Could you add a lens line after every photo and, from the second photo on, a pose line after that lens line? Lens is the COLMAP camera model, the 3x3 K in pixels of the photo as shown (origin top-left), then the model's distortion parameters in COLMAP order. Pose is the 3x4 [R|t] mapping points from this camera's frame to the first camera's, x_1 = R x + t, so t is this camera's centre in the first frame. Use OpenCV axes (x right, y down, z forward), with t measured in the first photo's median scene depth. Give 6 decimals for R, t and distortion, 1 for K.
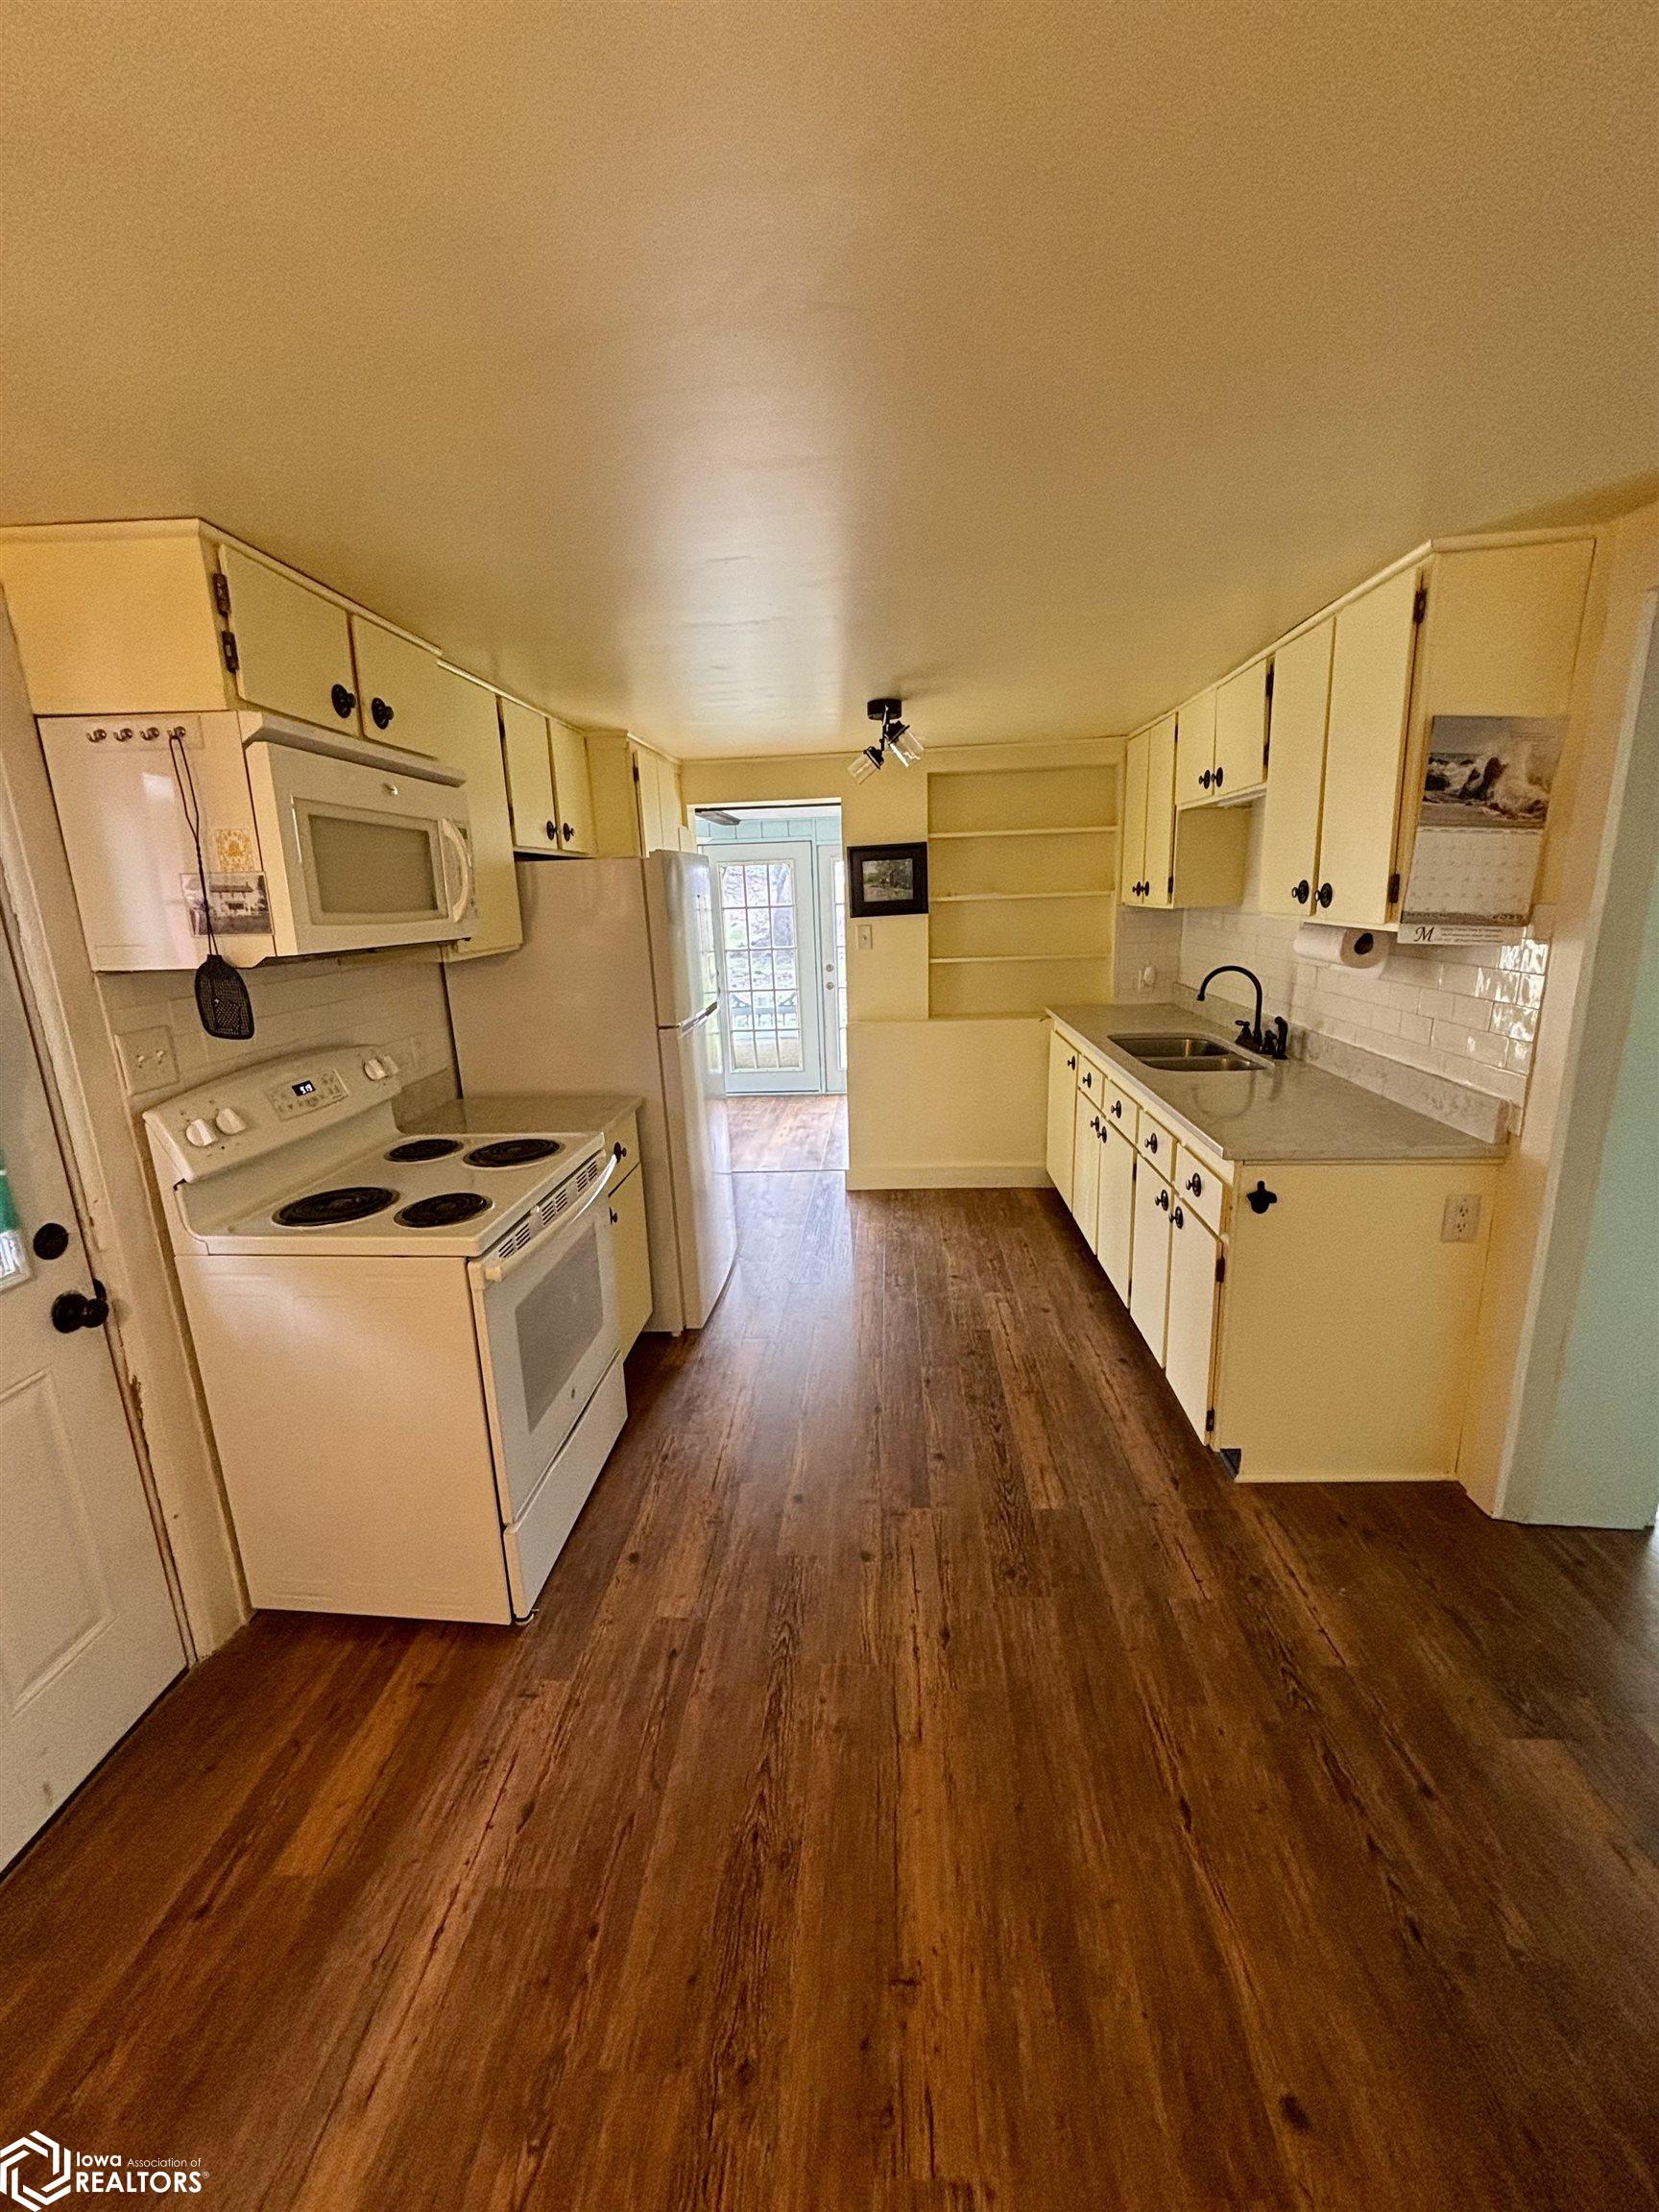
lens RADIAL K [[899.1, 0, 829.5], [0, 899.1, 1106.0], [0, 0, 1]] dist [0.000219, 0.005226]
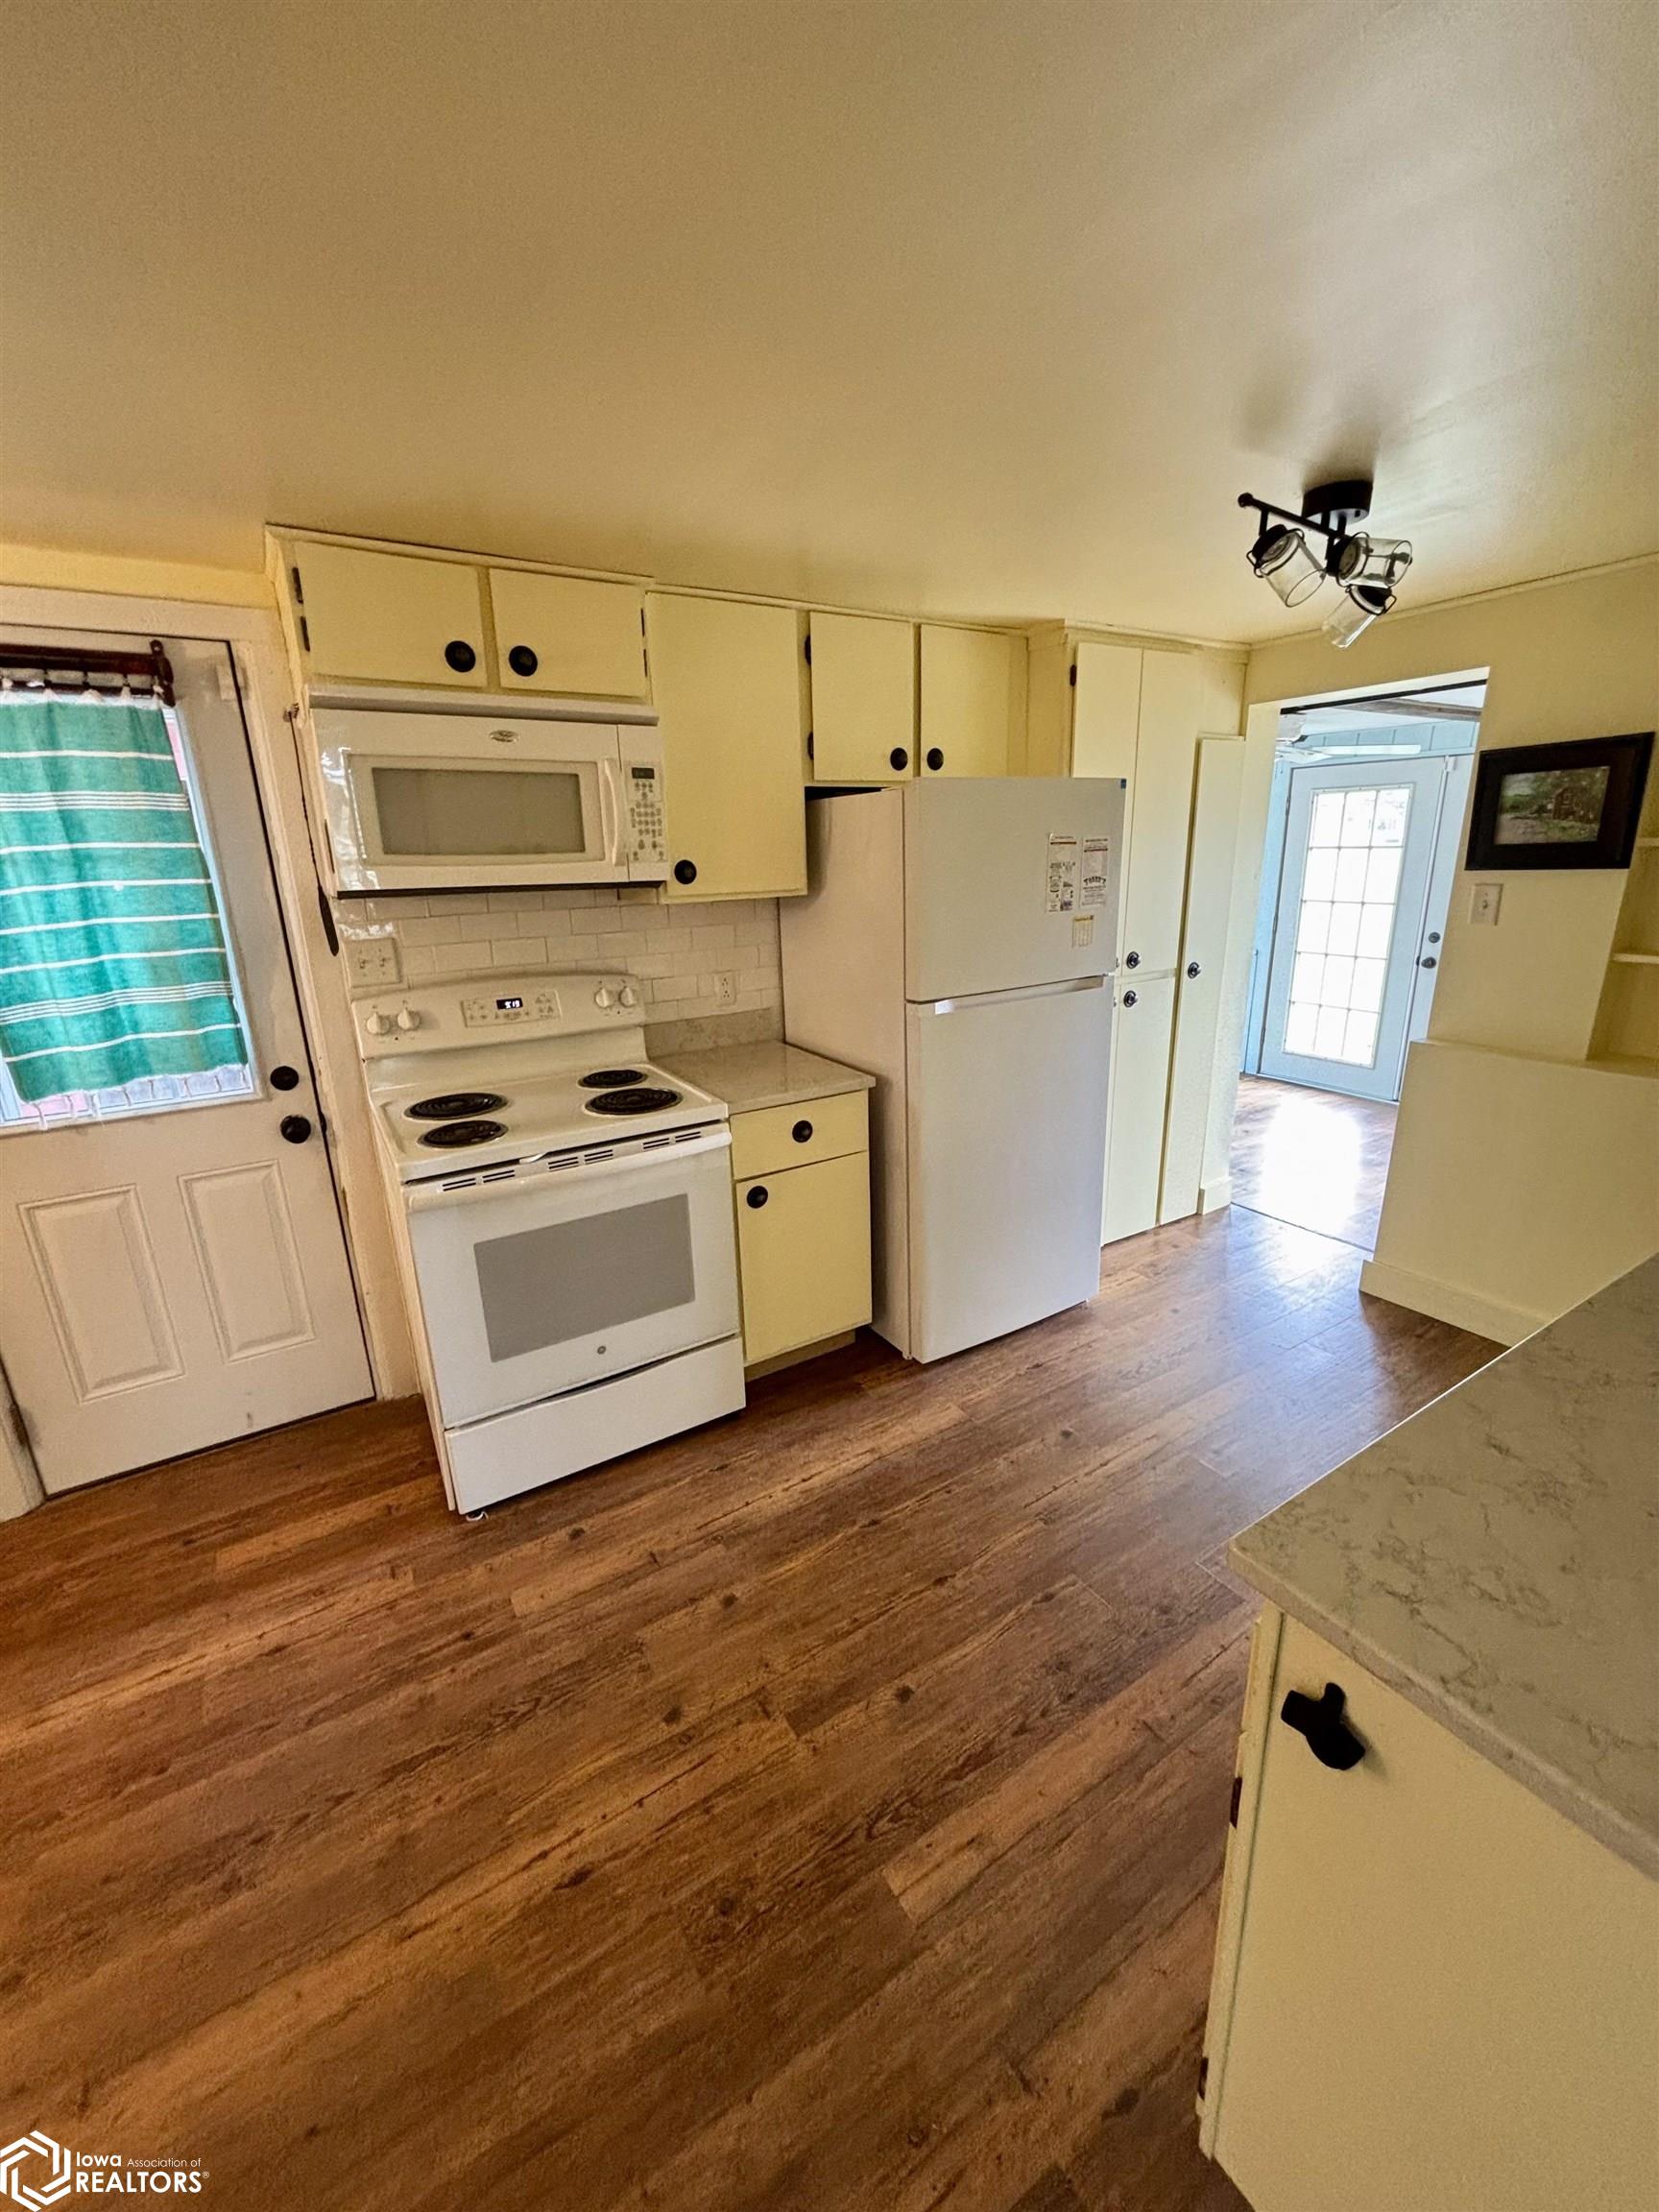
lens RADIAL K [[899.1, 0, 829.5], [0, 899.1, 1106.0], [0, 0, 1]] dist [0.000219, 0.005226]
pose [[0.574604, 0.245648, -0.780697, 0.650652], [-0.186085, 0.968123, 0.167660, -0.176420], [0.796996, 0.048938, 0.601999, 0.678106]]
